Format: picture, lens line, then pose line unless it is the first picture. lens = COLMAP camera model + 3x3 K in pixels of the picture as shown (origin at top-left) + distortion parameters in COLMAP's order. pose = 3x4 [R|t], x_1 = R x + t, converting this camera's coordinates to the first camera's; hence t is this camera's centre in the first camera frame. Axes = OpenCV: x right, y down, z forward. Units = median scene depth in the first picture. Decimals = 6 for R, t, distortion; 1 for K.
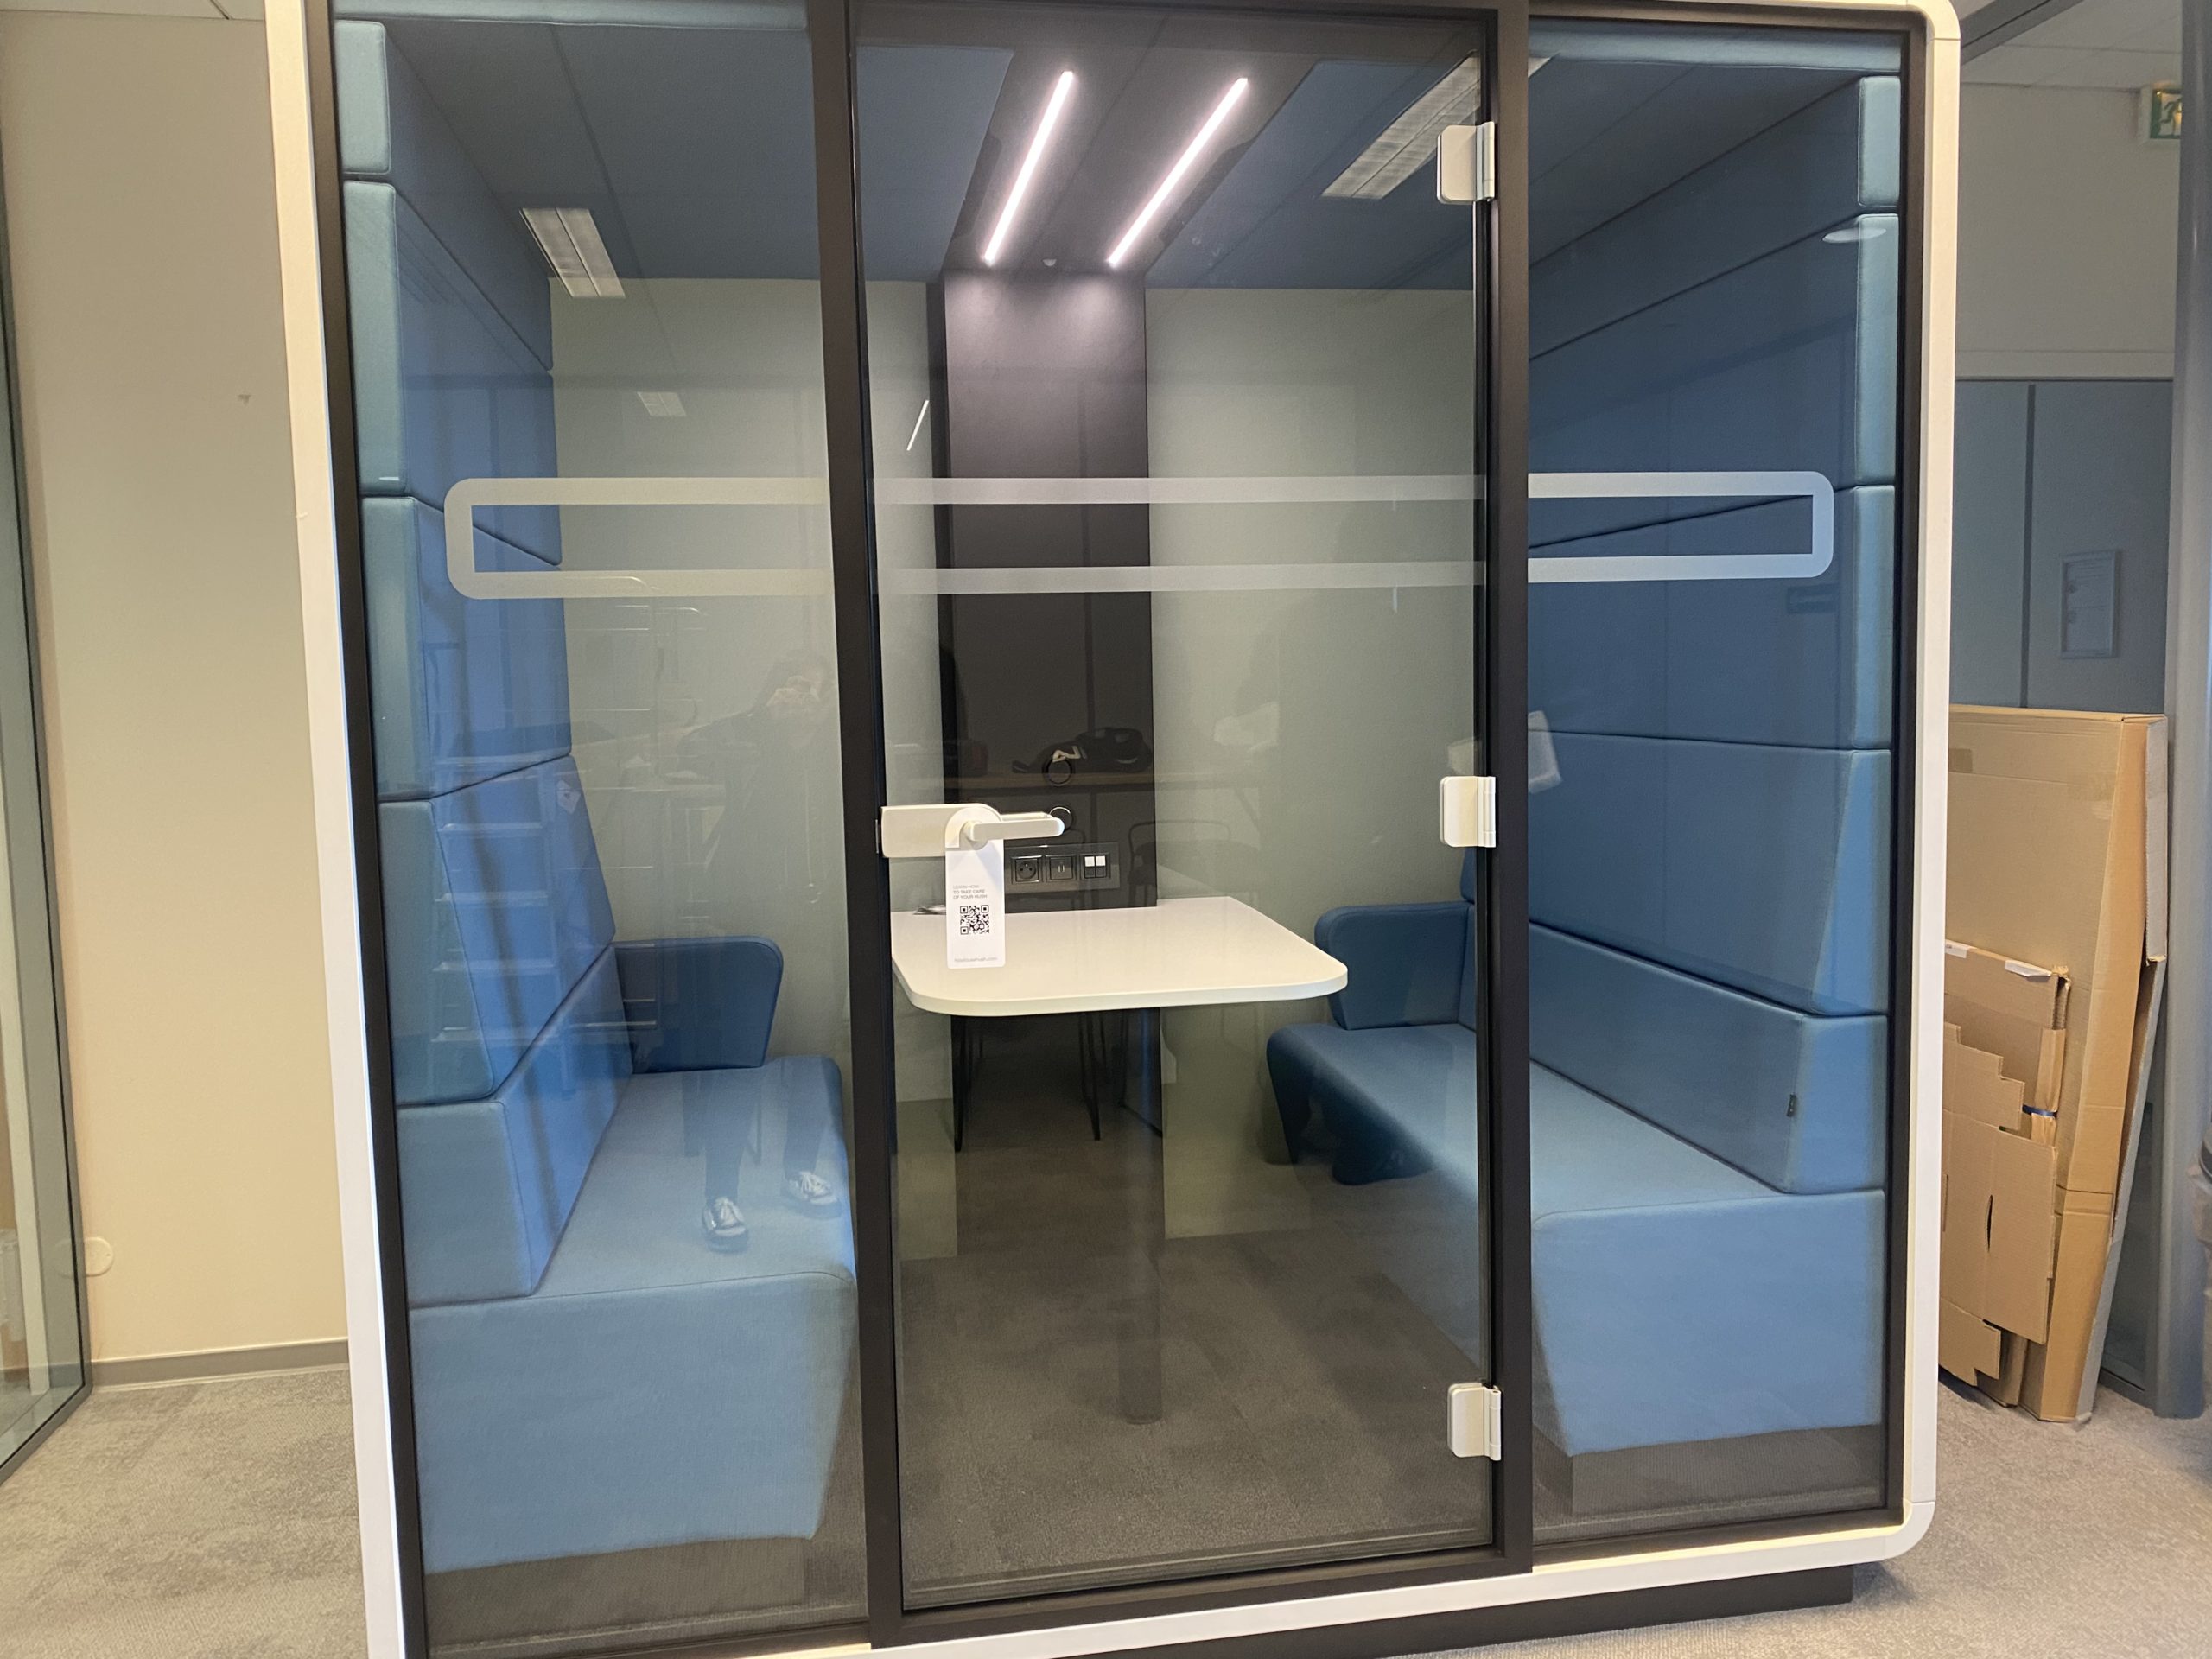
lens RADIAL K [[1678.2, 0, 1106.0], [0, 1678.2, 829.5], [0, 0, 1]] dist [0.001208, -0.002758]
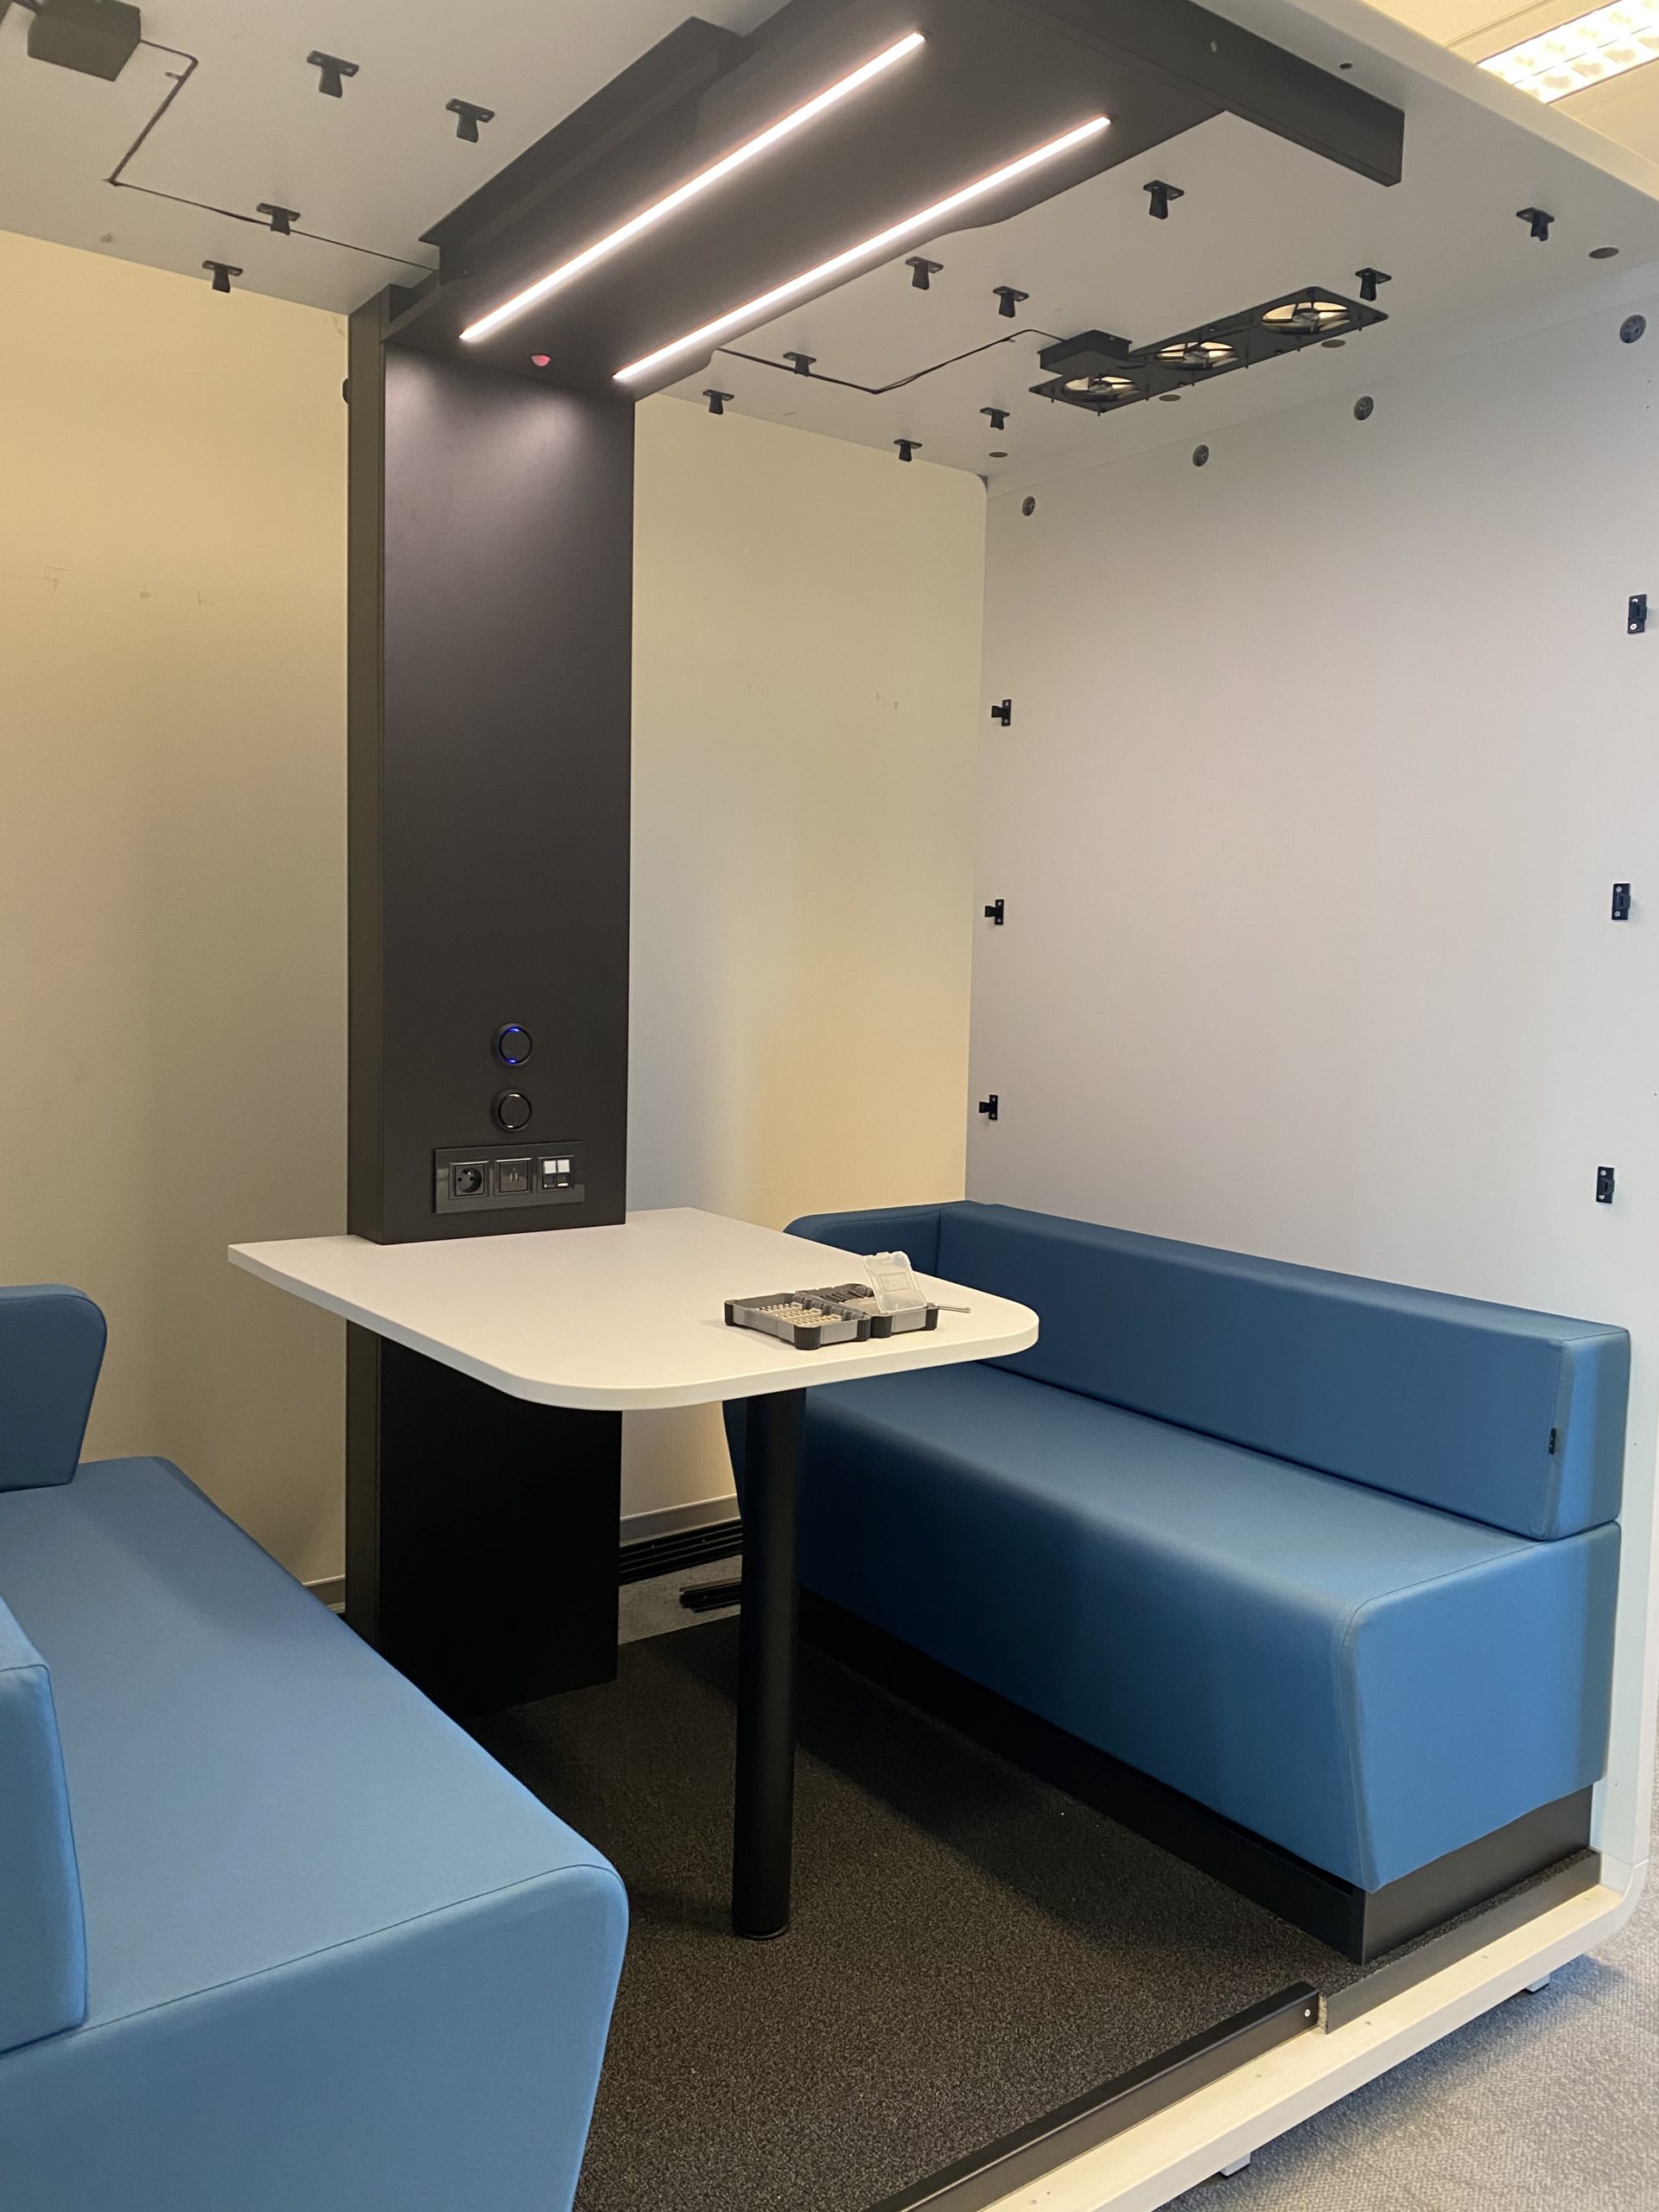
lens RADIAL K [[1678.2, 0, 822.5], [0, 1678.2, 1093.5], [0, 0, 1]] dist [0.001208, -0.002758]
pose [[0.895242, 0.008759, 0.445494, -0.331690], [-0.002891, 0.999900, -0.013848, -0.005529], [-0.445571, 0.011110, 0.895178, 0.379089]]
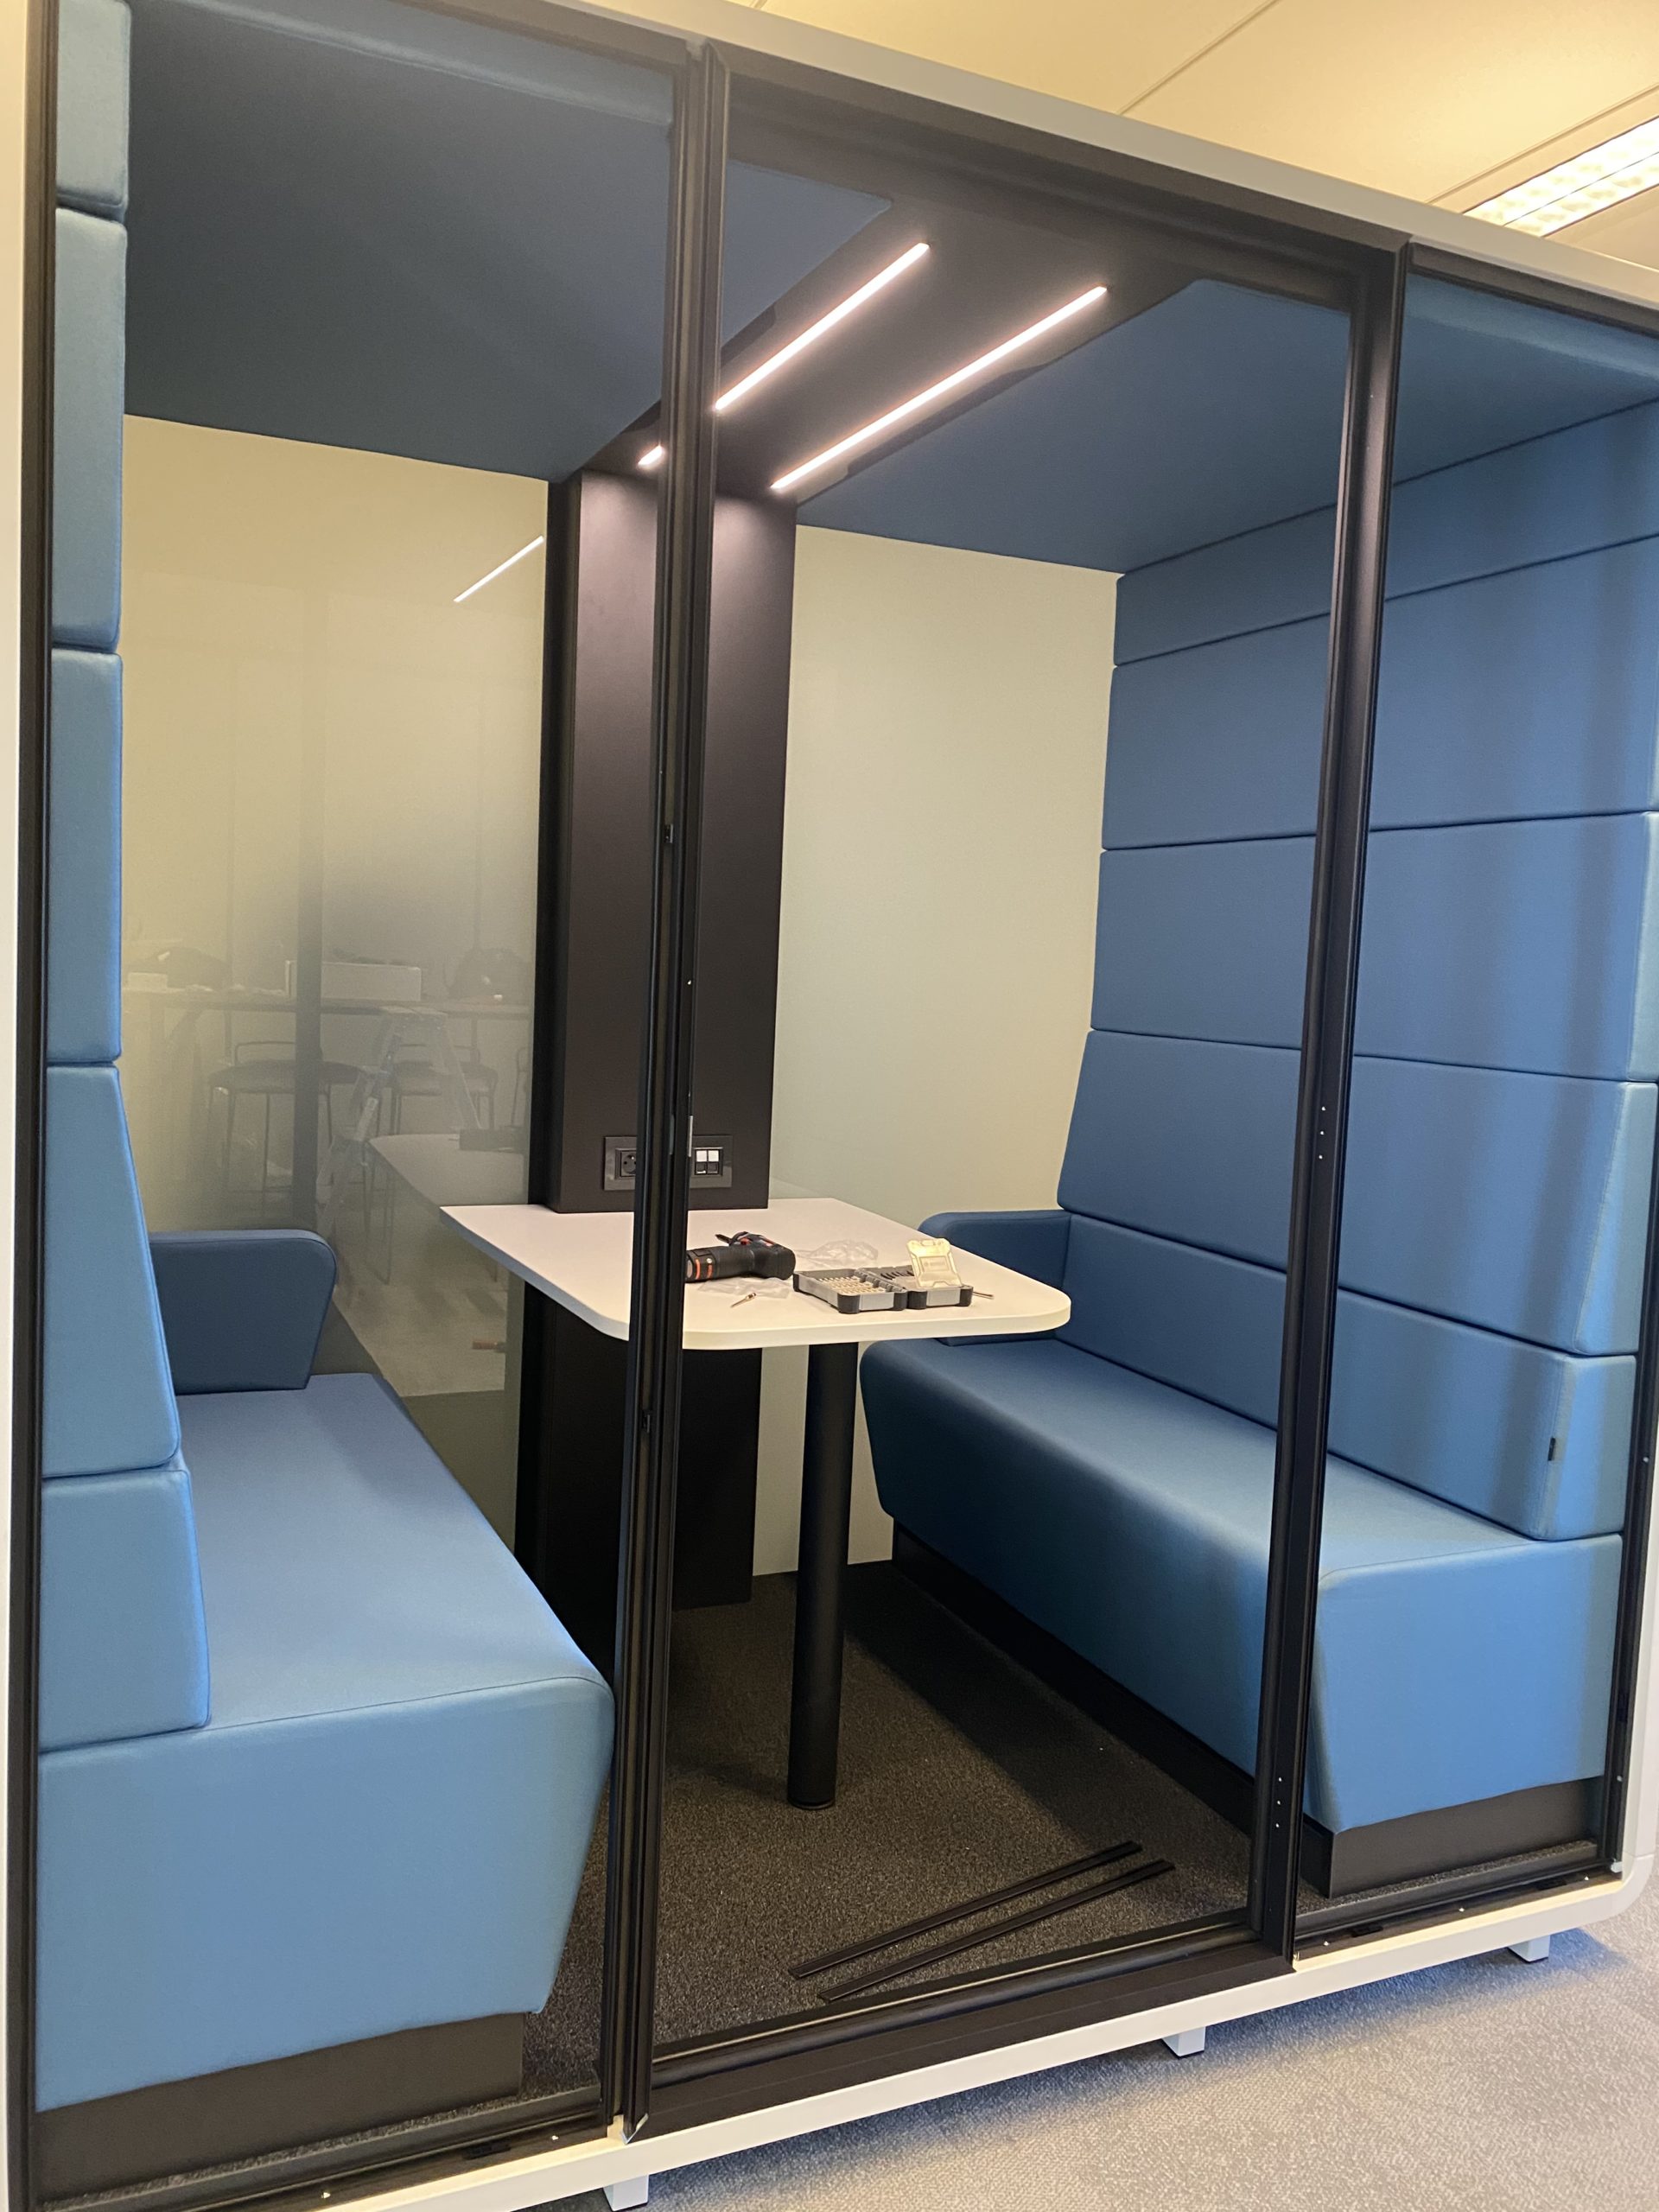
lens RADIAL K [[1691.3, 0, 810.6], [0, 1691.3, 1095.7], [0, 0, 1]] dist [0.006792, -0.001953]
pose [[0.966183, 0.045433, 0.253824, -0.255140], [-0.044160, 0.998967, -0.010713, -0.008186], [-0.254049, -0.000858, 0.967191, 0.172962]]
